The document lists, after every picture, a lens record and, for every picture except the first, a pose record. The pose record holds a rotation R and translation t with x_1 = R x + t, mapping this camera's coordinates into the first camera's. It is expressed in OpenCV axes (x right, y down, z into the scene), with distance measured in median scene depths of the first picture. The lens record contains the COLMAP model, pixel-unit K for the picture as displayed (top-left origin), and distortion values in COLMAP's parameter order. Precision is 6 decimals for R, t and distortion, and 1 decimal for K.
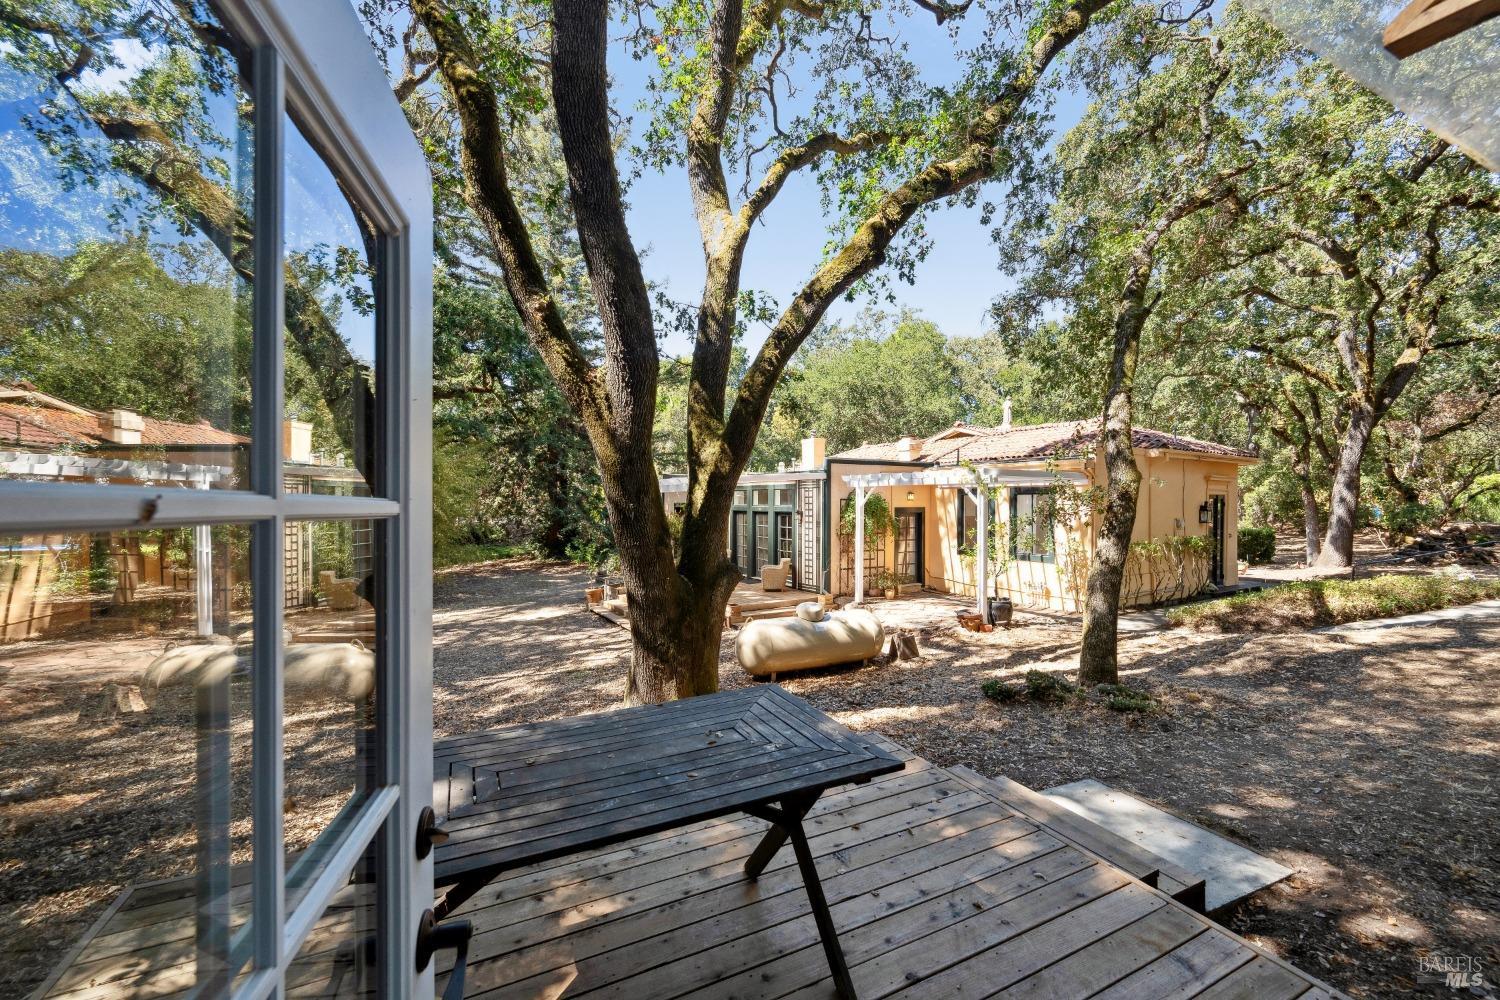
lens RADIAL K [[605.4, 0, 744.4], [0, 605.4, 504.9], [0, 0, 1]] dist [0.004400, -0.000871]
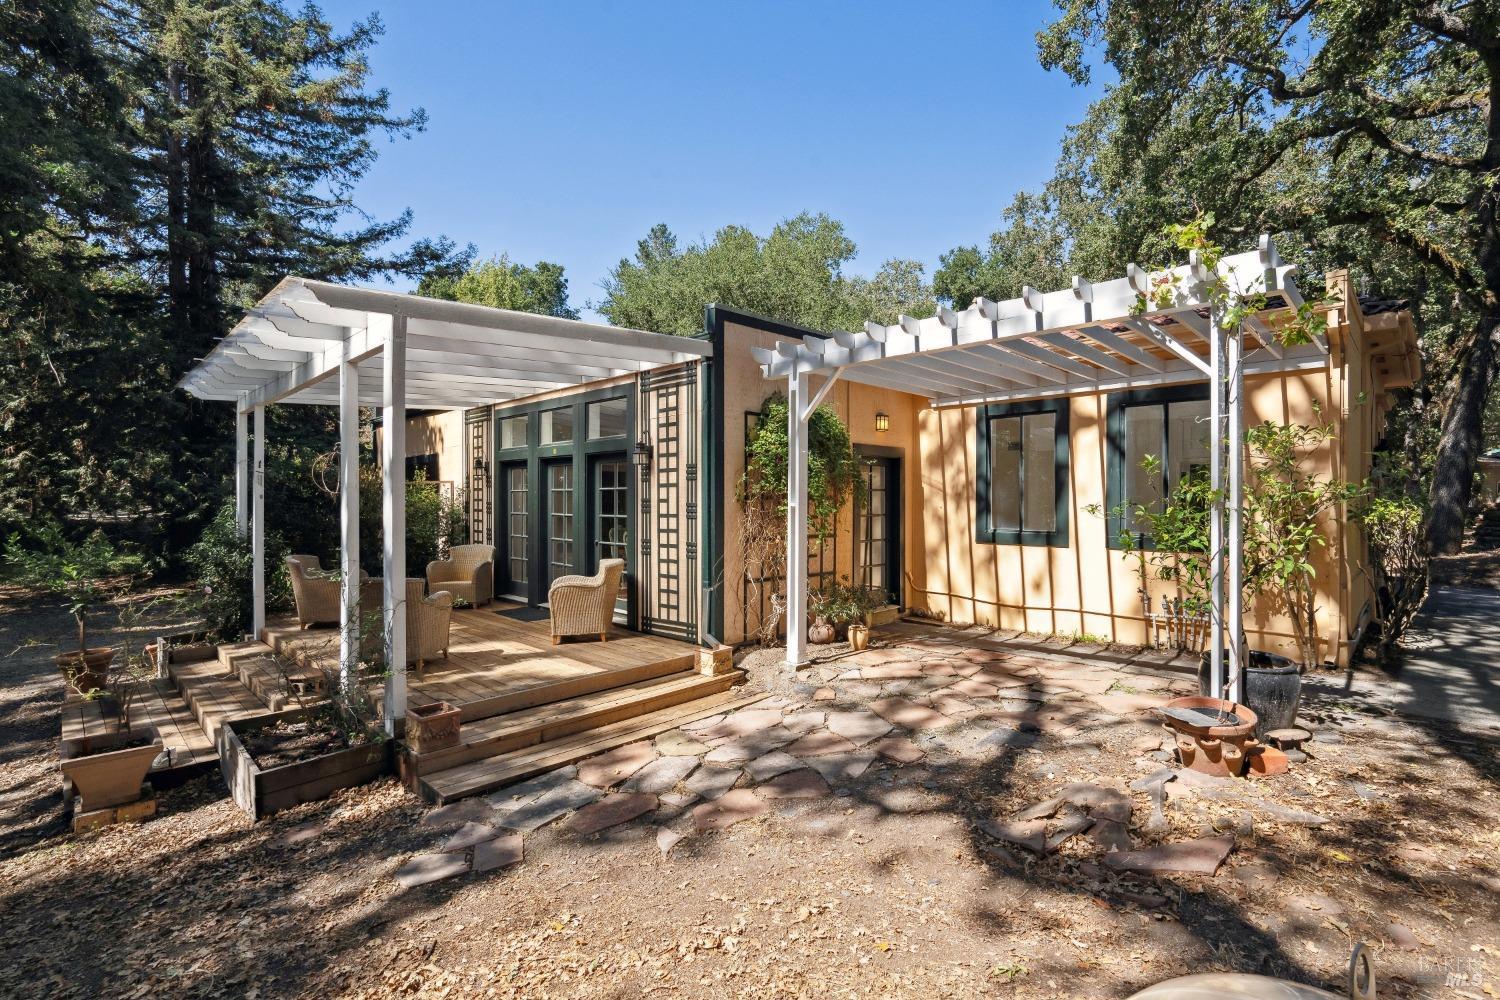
lens RADIAL K [[693.4, 0, 742.0], [0, 693.4, 499.4], [0, 0, 1]] dist [0.004273, 0.000521]
pose [[0.970246, -0.000389, 0.242120, 0.040364], [0.002892, 0.999946, -0.009983, 0.054039], [-0.242103, 0.010386, 0.970195, 0.526189]]
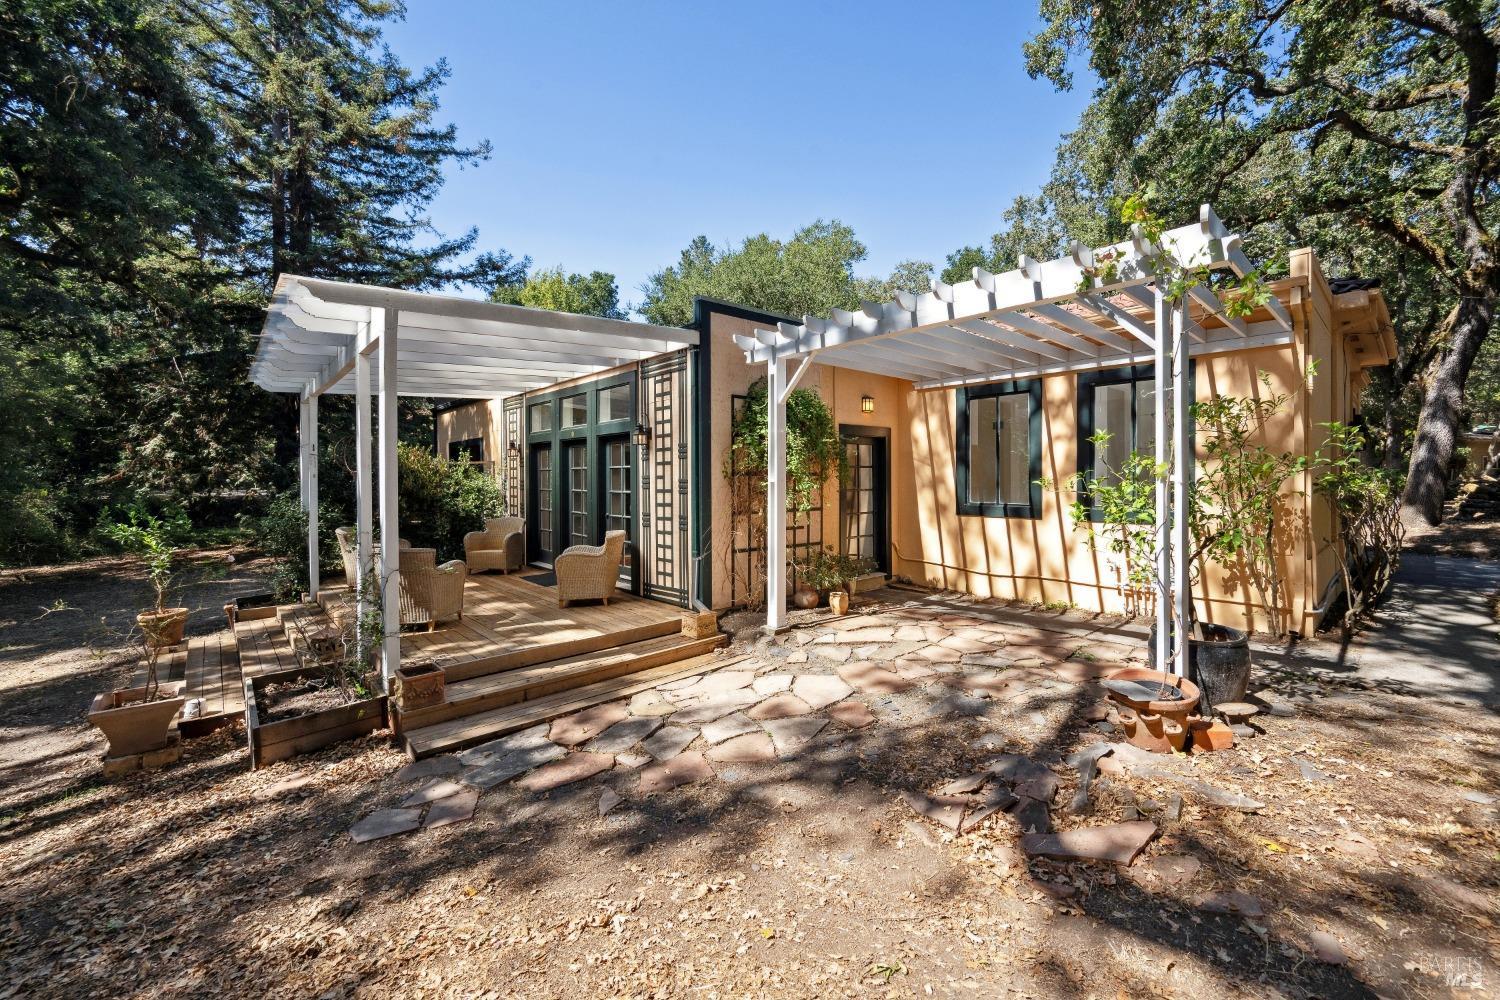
lens RADIAL K [[605.4, 0, 745.0], [0, 605.4, 477.5], [0, 0, 1]] dist [0.004400, -0.000871]
pose [[0.982857, -0.005460, 0.184288, 0.082305], [0.007324, 0.999929, -0.009438, 0.054831], [-0.184223, 0.010626, 0.982827, 0.541508]]
